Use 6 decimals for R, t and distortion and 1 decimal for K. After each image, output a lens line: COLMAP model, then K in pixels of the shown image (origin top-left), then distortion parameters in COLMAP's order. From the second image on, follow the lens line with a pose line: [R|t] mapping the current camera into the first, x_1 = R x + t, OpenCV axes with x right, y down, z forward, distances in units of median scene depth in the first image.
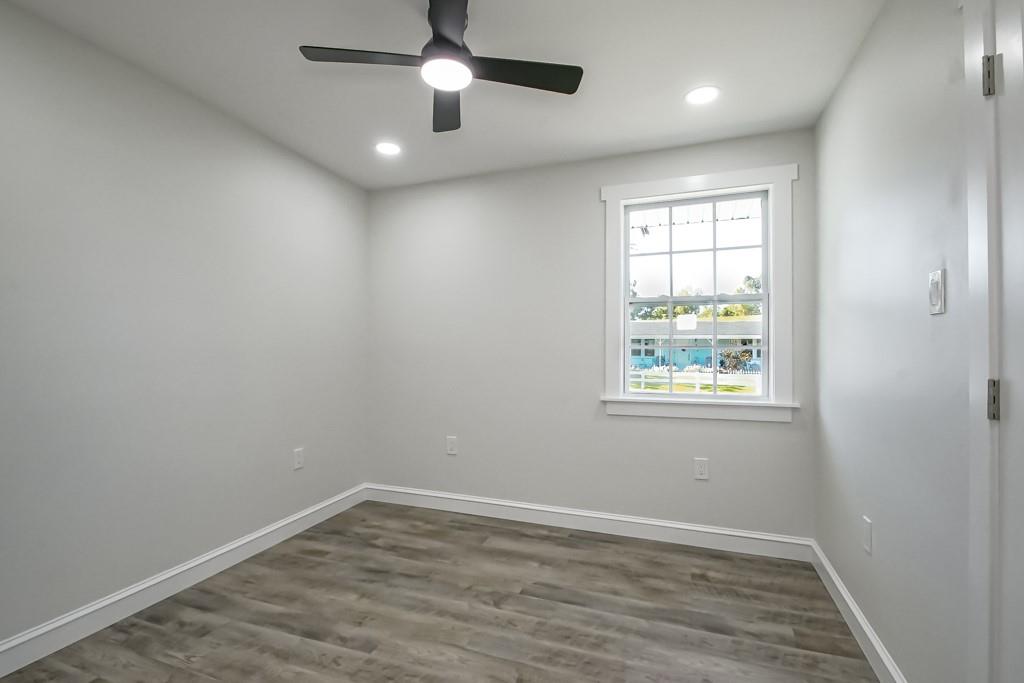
lens RADIAL K [[473.5, 0, 496.3], [0, 473.5, 342.5], [0, 0, 1]] dist [0.000754, -0.008253]
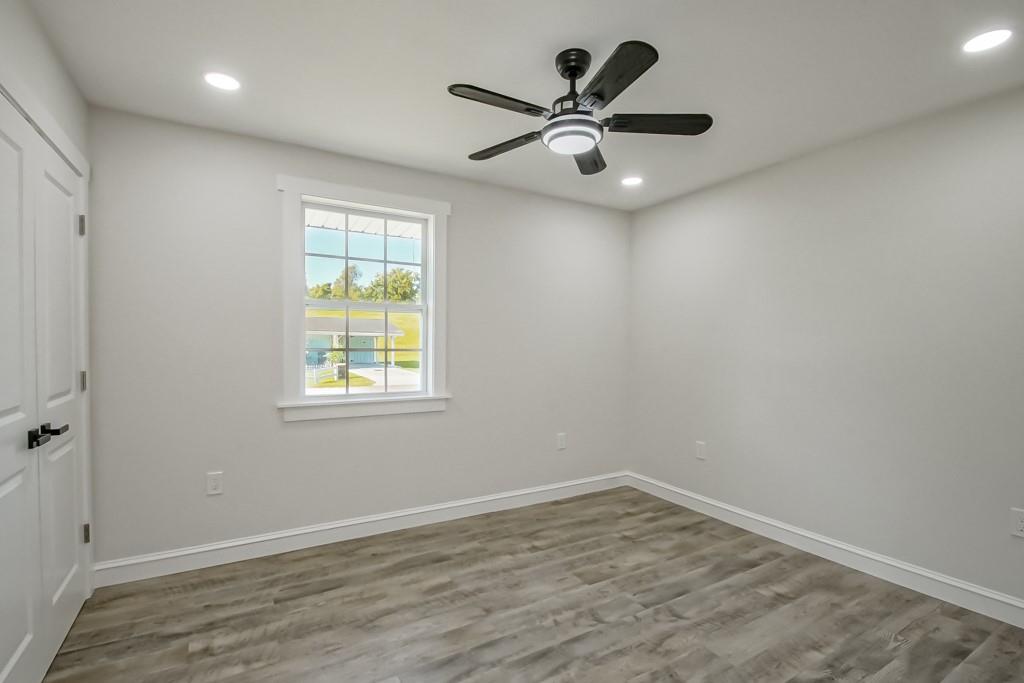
lens RADIAL K [[473.5, 0, 505.3], [0, 473.5, 342.0], [0, 0, 1]] dist [0.000754, -0.008253]
pose [[0.615871, 0.016481, 0.787674, -0.254443], [-0.011373, 0.999863, -0.012028, 0.001872], [-0.787765, -0.001551, 0.615974, 0.103794]]
